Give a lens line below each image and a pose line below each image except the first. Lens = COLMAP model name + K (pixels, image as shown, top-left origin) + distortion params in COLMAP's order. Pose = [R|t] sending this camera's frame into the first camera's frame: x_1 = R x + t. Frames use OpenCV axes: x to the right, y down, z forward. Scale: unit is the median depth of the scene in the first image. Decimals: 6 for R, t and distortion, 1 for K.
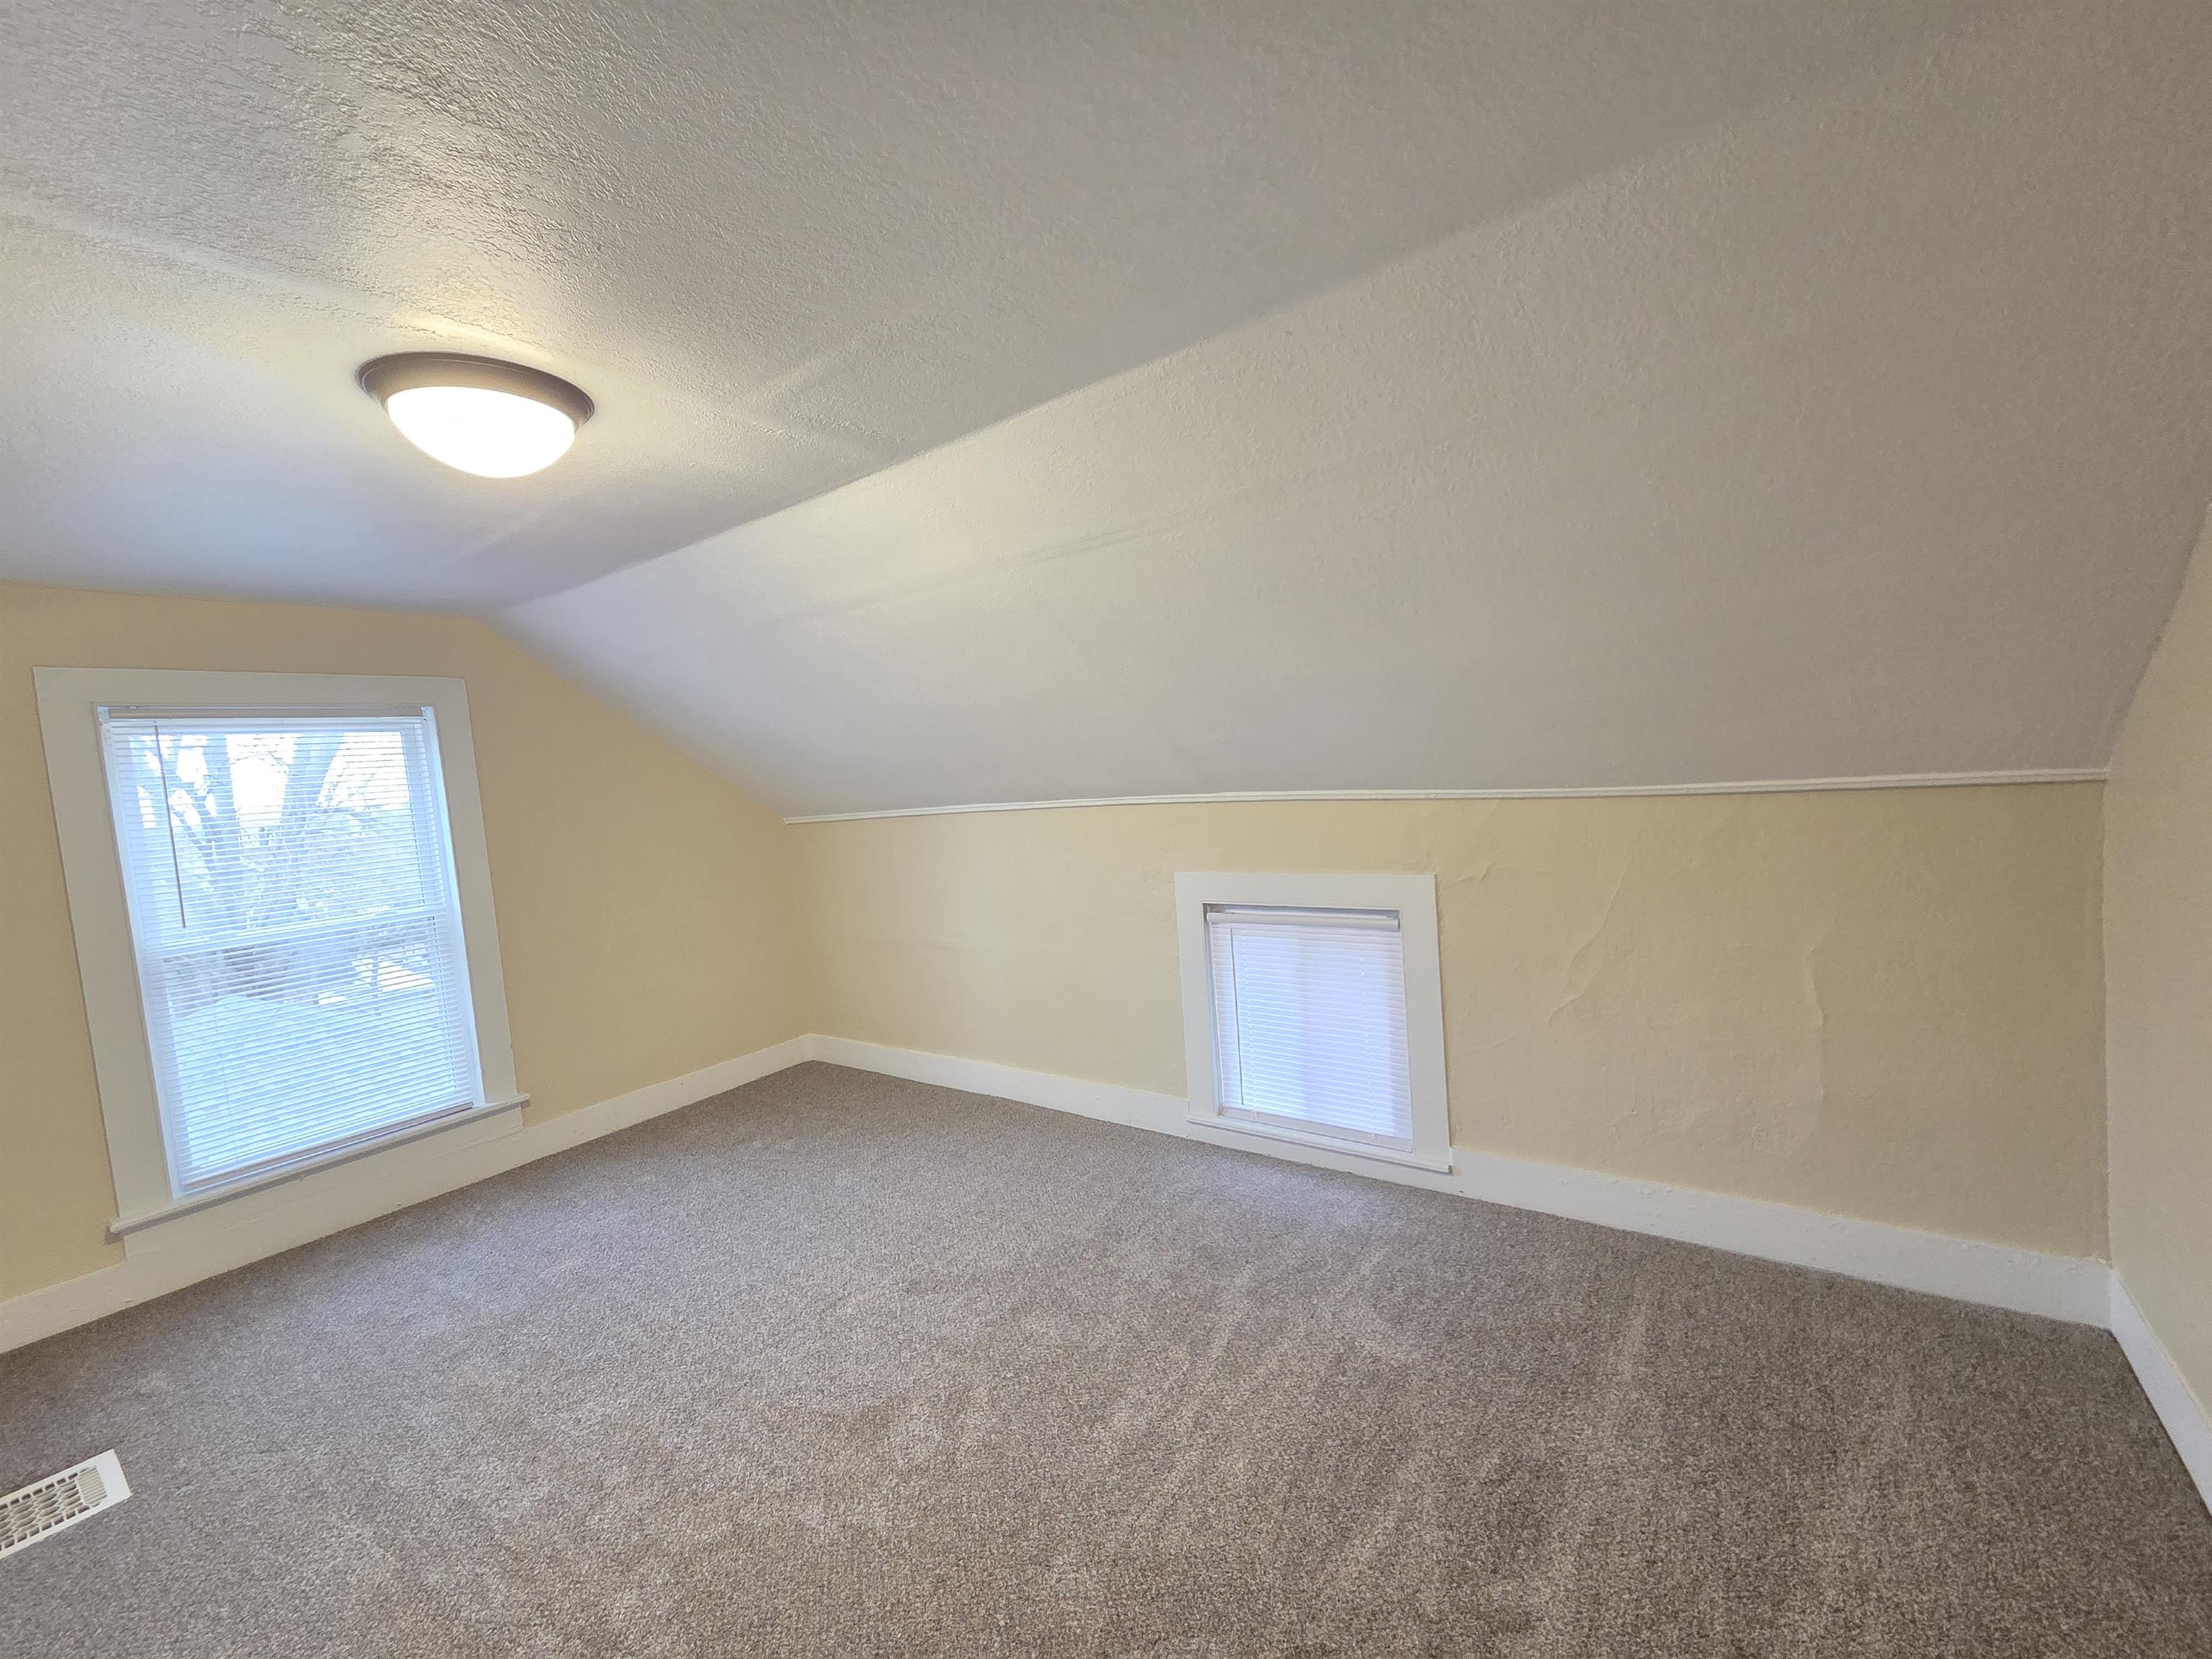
lens RADIAL K [[915.4, 0, 1100.4], [0, 915.4, 828.3], [0, 0, 1]] dist [0.004090, -0.000969]
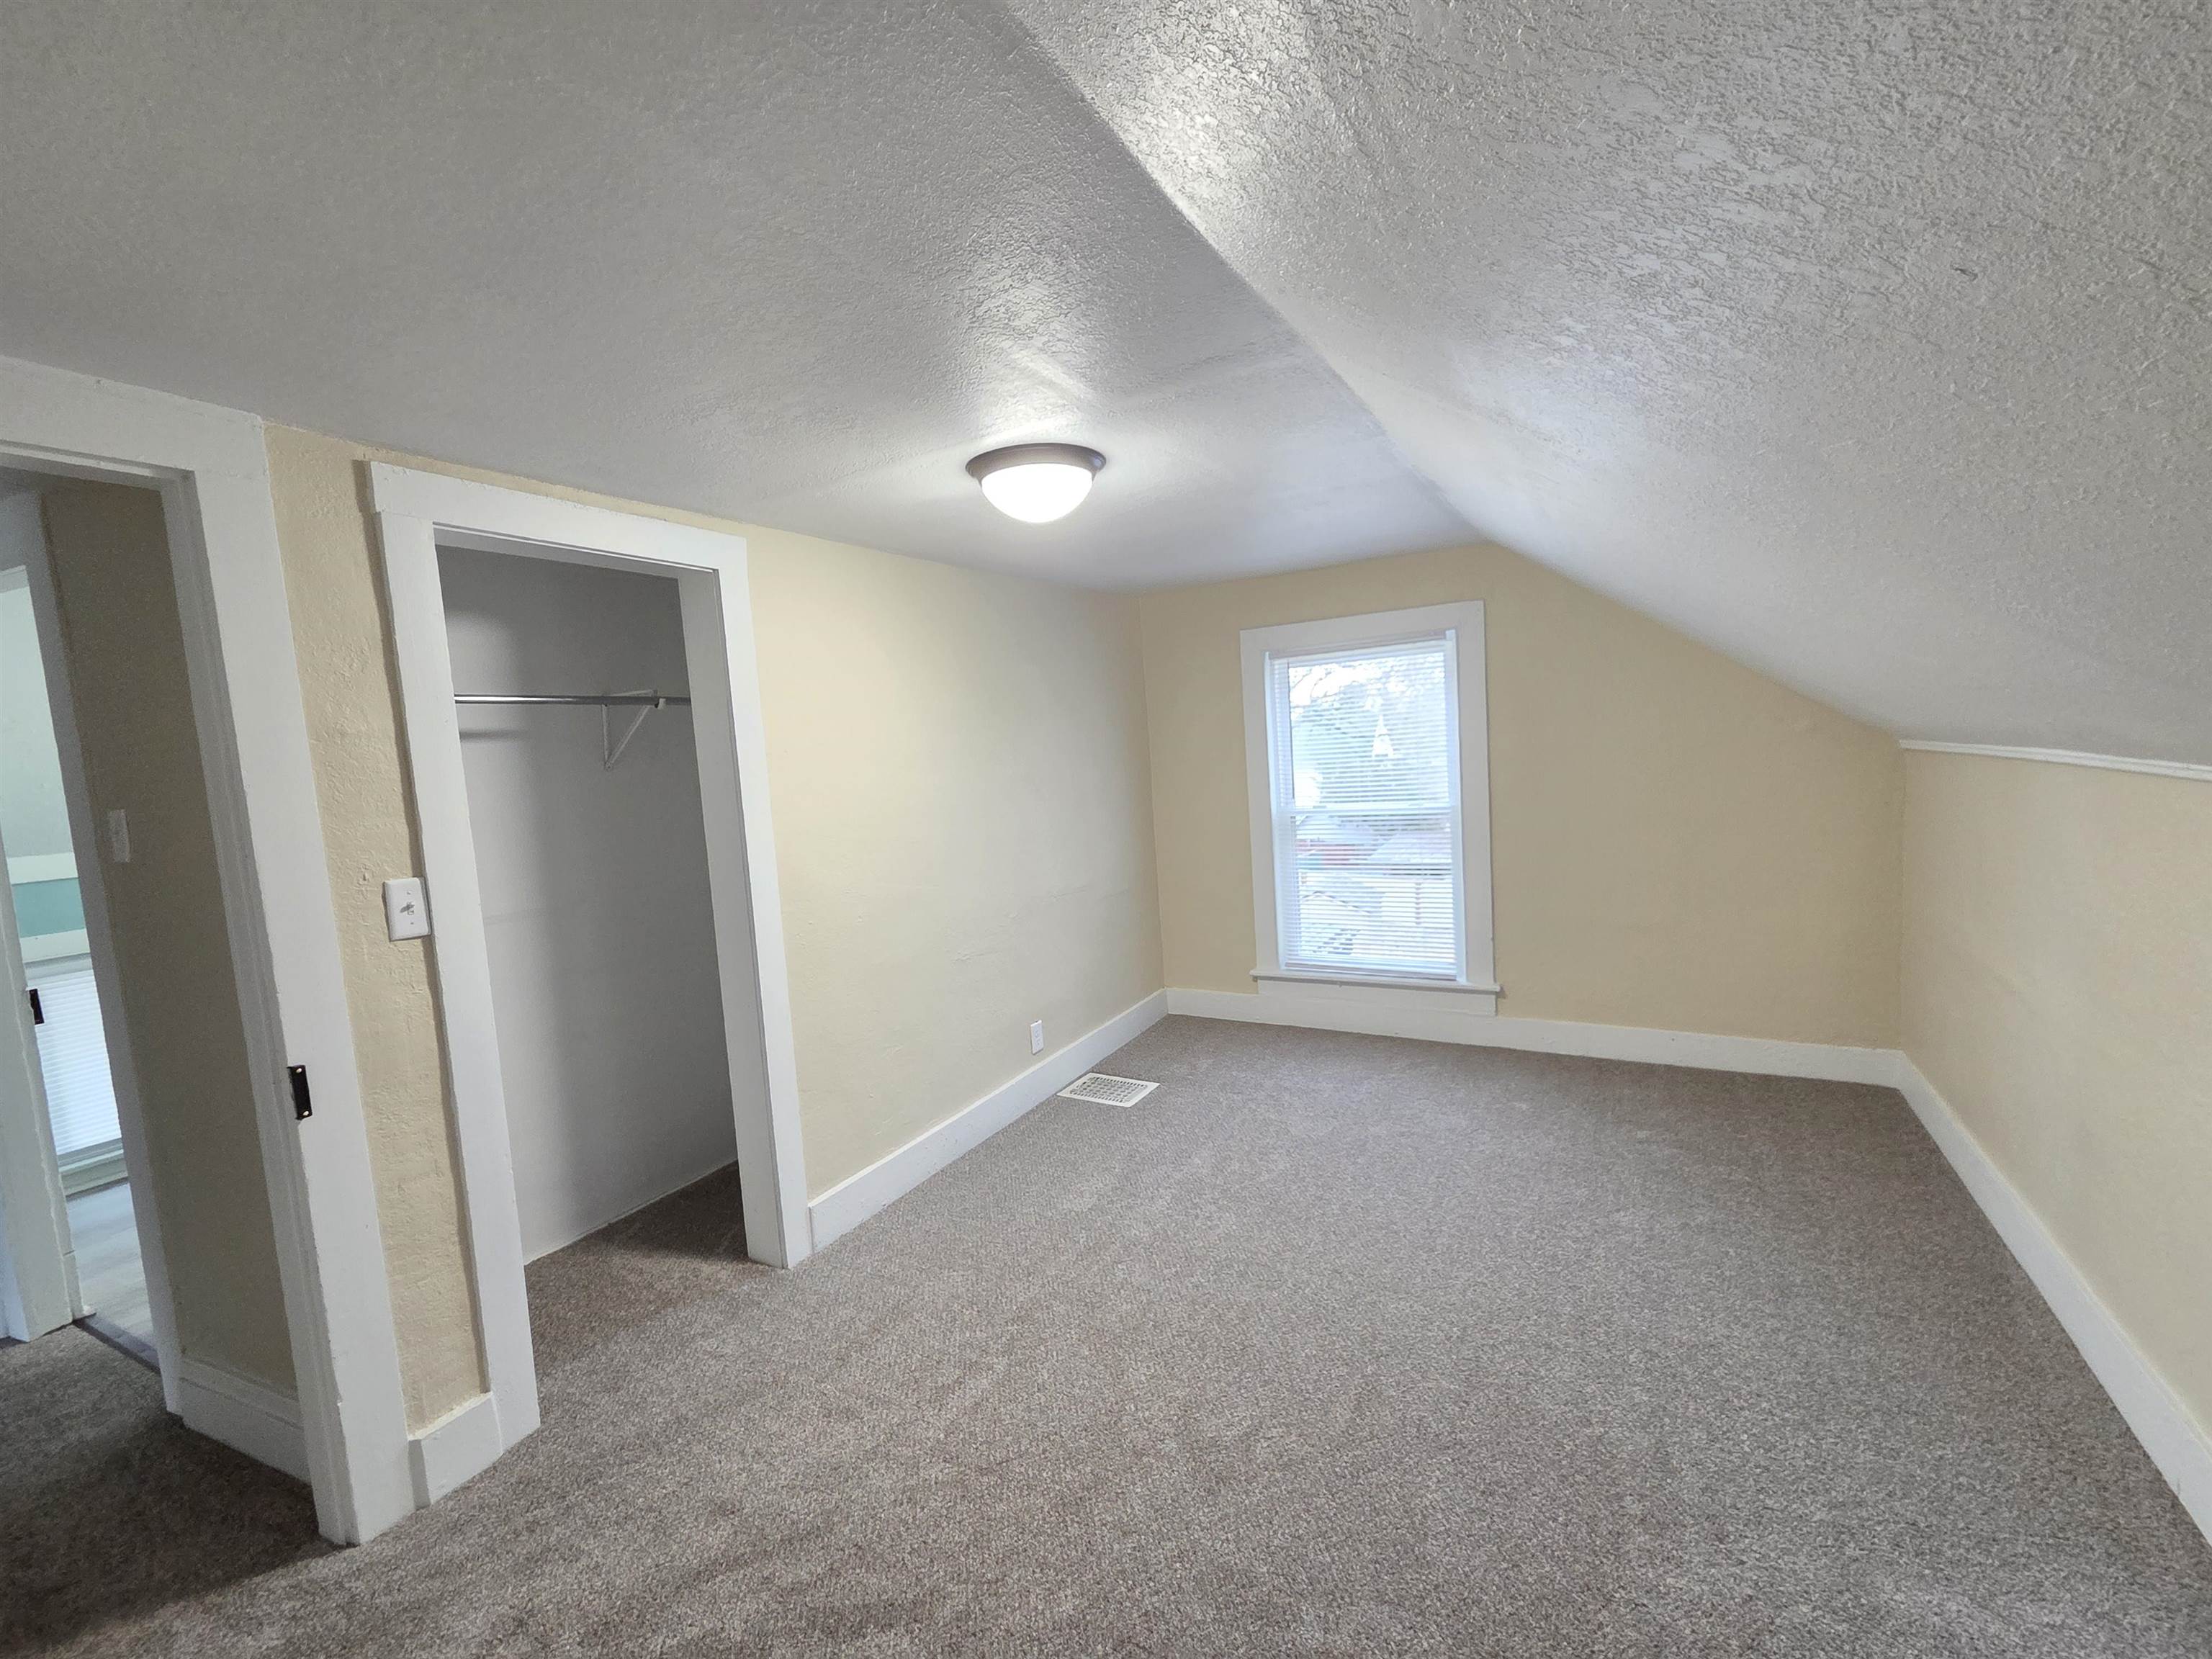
lens RADIAL K [[915.4, 0, 1102.9], [0, 915.4, 830.8], [0, 0, 1]] dist [0.004090, -0.000969]
pose [[0.117877, 0.165549, -0.979132, 0.363271], [-0.013413, 0.986181, 0.165126, -0.066188], [0.992938, -0.006332, 0.118468, 0.427525]]
